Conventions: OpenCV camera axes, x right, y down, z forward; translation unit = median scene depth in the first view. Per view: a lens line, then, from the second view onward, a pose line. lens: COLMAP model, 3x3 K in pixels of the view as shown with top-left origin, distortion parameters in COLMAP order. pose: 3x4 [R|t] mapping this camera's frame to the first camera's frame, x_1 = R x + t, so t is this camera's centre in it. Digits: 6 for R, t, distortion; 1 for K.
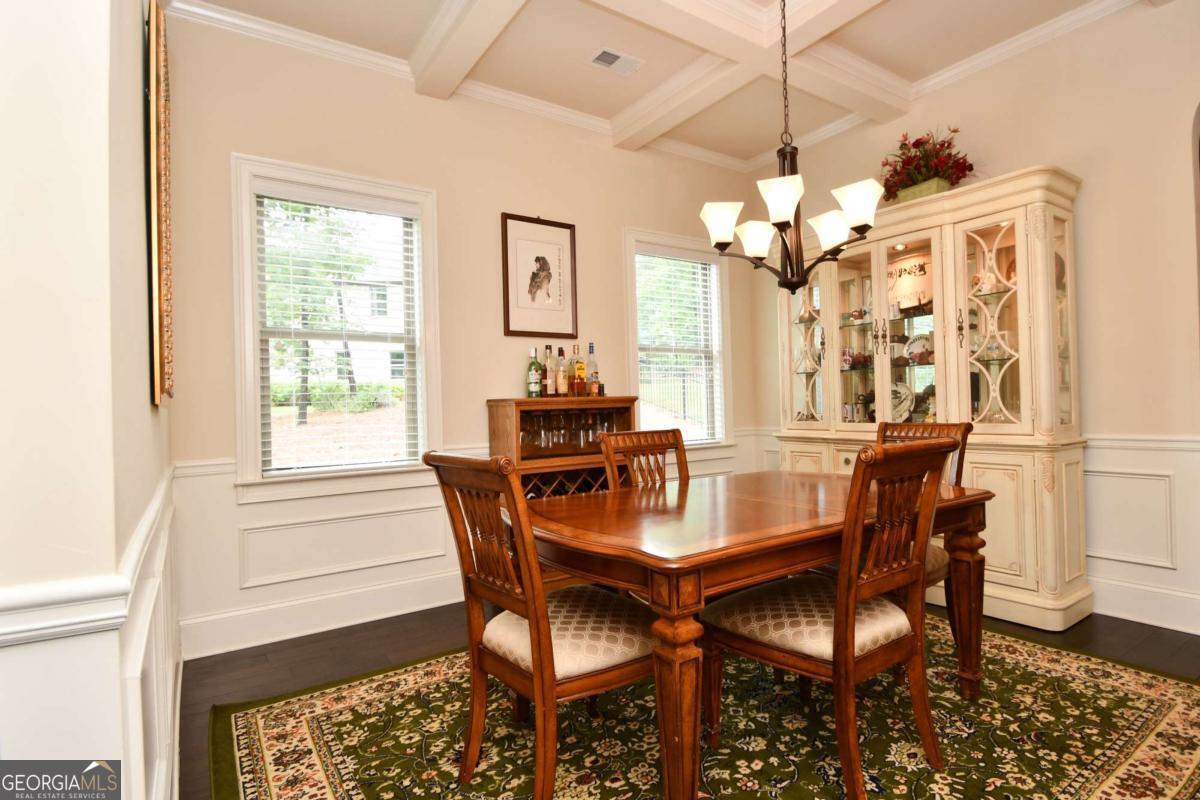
lens RADIAL K [[538.7, 0, 584.1], [0, 538.7, 404.0], [0, 0, 1]] dist [0.001770, -0.009580]
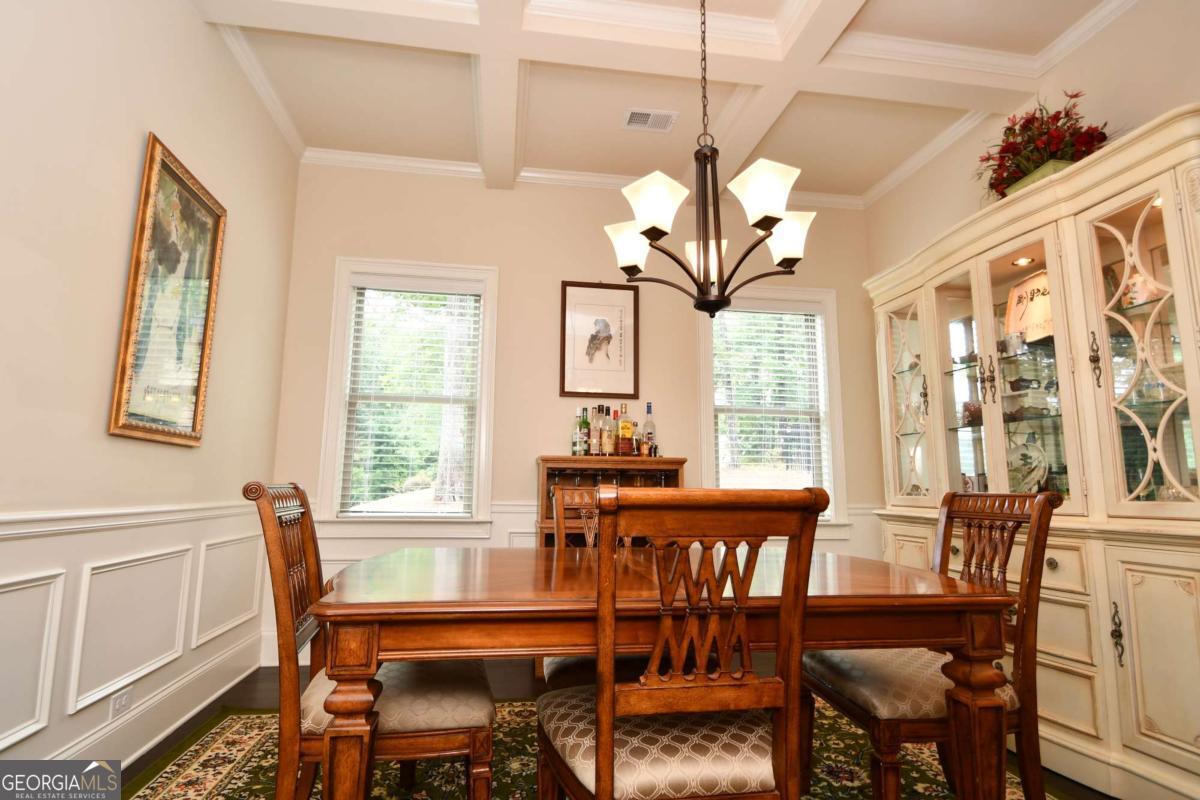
lens RADIAL K [[518.5, 0, 566.1], [0, 518.5, 416.1], [0, 0, 1]] dist [0.005325, -0.010123]
pose [[0.915511, -0.011903, -0.402116, 0.302733], [-0.036876, 0.992871, -0.113347, 0.025124], [0.400599, 0.118599, 0.908546, 0.131135]]
